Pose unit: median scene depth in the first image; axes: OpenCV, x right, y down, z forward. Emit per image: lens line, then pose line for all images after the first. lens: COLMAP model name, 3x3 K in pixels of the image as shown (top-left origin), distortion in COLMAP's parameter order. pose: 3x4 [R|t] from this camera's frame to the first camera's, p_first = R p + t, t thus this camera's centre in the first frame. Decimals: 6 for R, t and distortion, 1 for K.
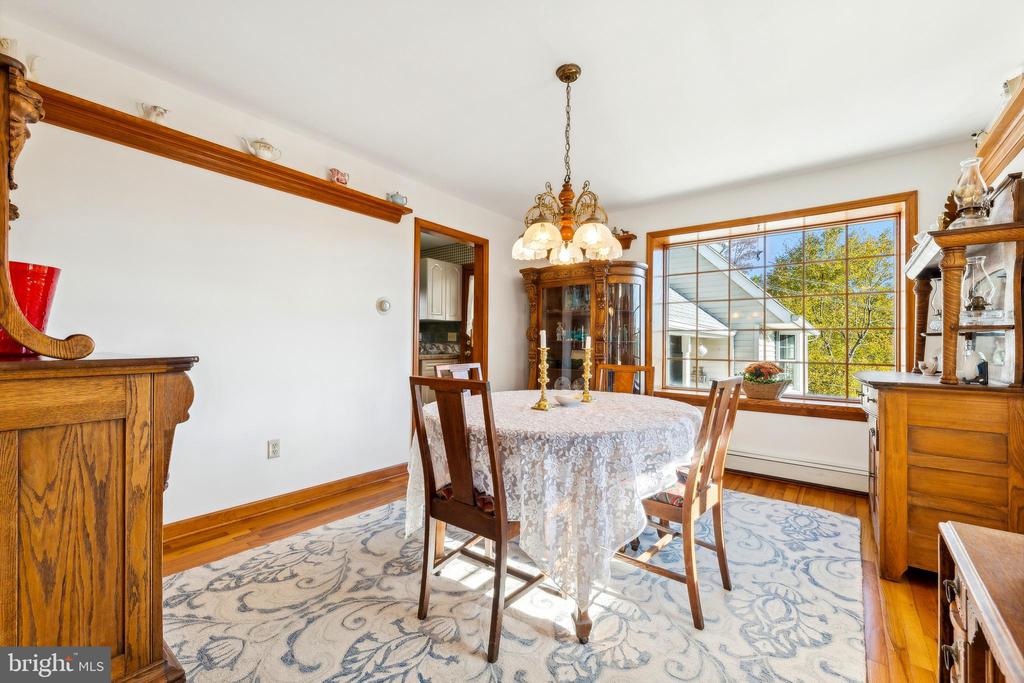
lens RADIAL K [[428.6, 0, 524.1], [0, 428.6, 348.3], [0, 0, 1]] dist [-0.001637, -0.000234]
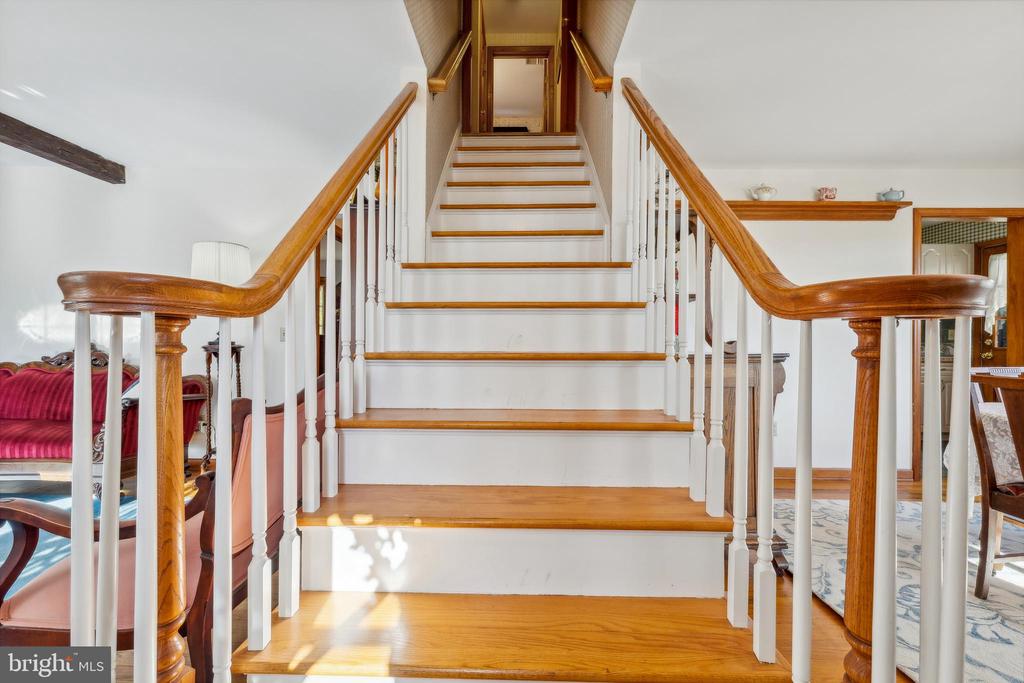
lens RADIAL K [[415.9, 0, 512.0], [0, 415.9, 341.5], [0, 0, 1]] dist [0.000473, -0.000140]
pose [[0.578588, -0.007734, -0.815584, -0.029428], [-0.004843, 0.999905, -0.012918, -0.000447], [0.815606, 0.011424, 0.578495, -0.283712]]
